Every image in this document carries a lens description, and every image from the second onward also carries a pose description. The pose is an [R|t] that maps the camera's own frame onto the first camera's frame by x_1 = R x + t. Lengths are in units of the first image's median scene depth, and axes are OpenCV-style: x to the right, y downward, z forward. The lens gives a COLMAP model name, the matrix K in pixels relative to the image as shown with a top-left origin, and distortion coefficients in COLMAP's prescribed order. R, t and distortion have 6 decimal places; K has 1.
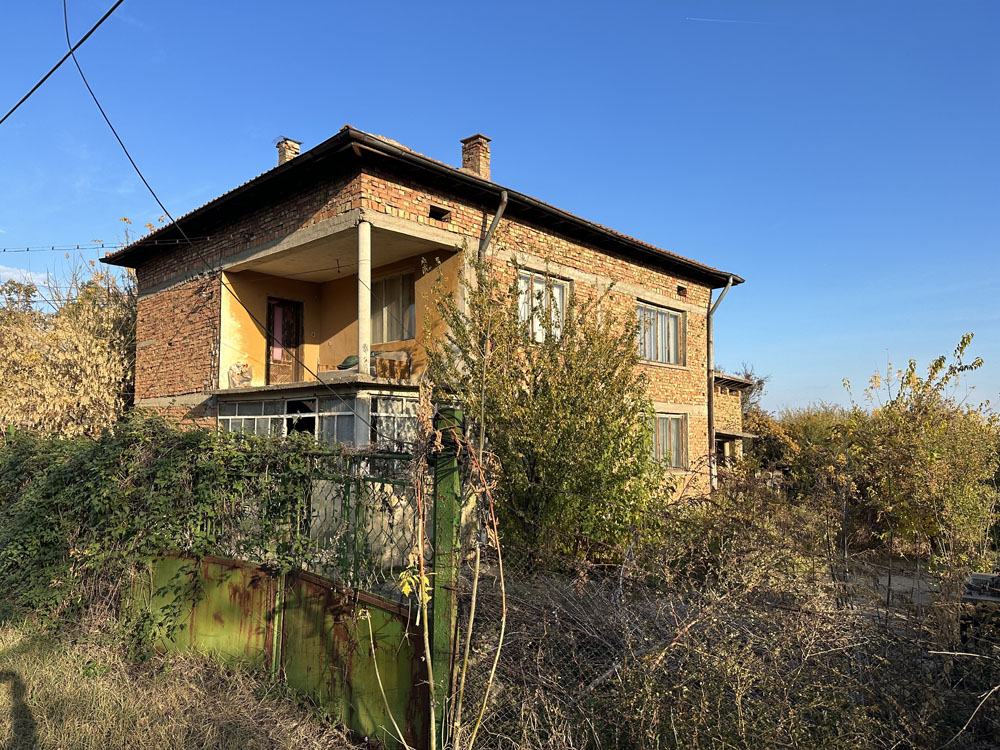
lens RADIAL K [[697.0, 0, 493.3], [0, 697.0, 375.6], [0, 0, 1]] dist [0.041697, -0.063102]
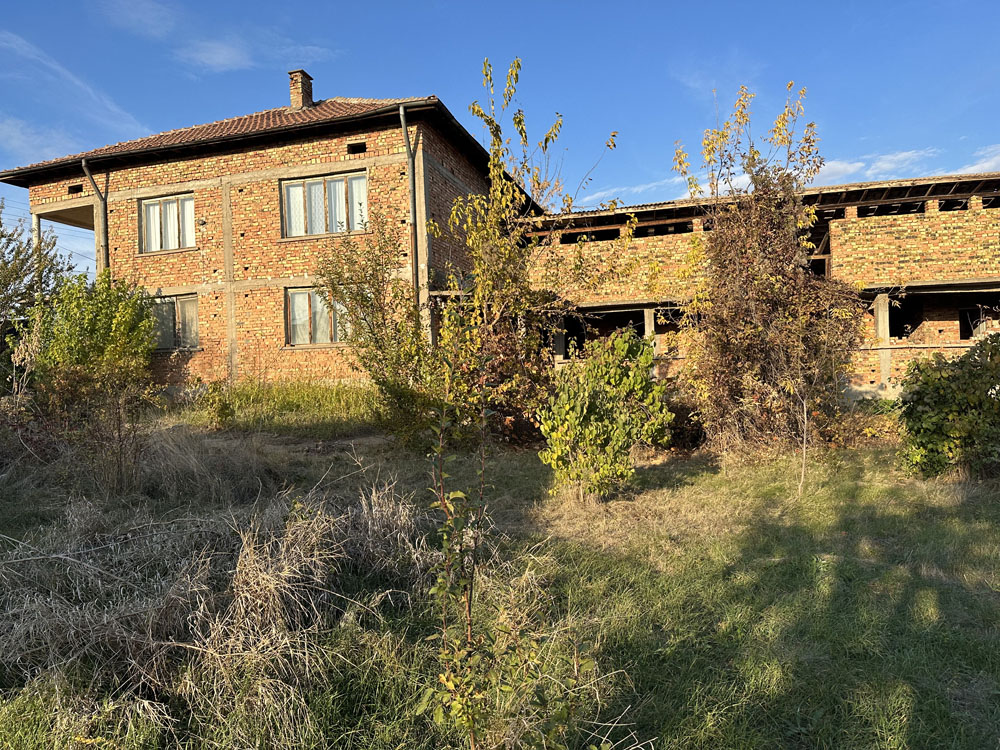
lens RADIAL K [[697.0, 0, 497.5], [0, 697.0, 372.5], [0, 0, 1]] dist [0.041697, -0.063102]
pose [[0.445252, -0.074477, -0.892302, 1.717020], [0.104729, 0.994027, -0.030709, 0.322849], [0.889259, -0.079777, 0.450393, 1.113252]]
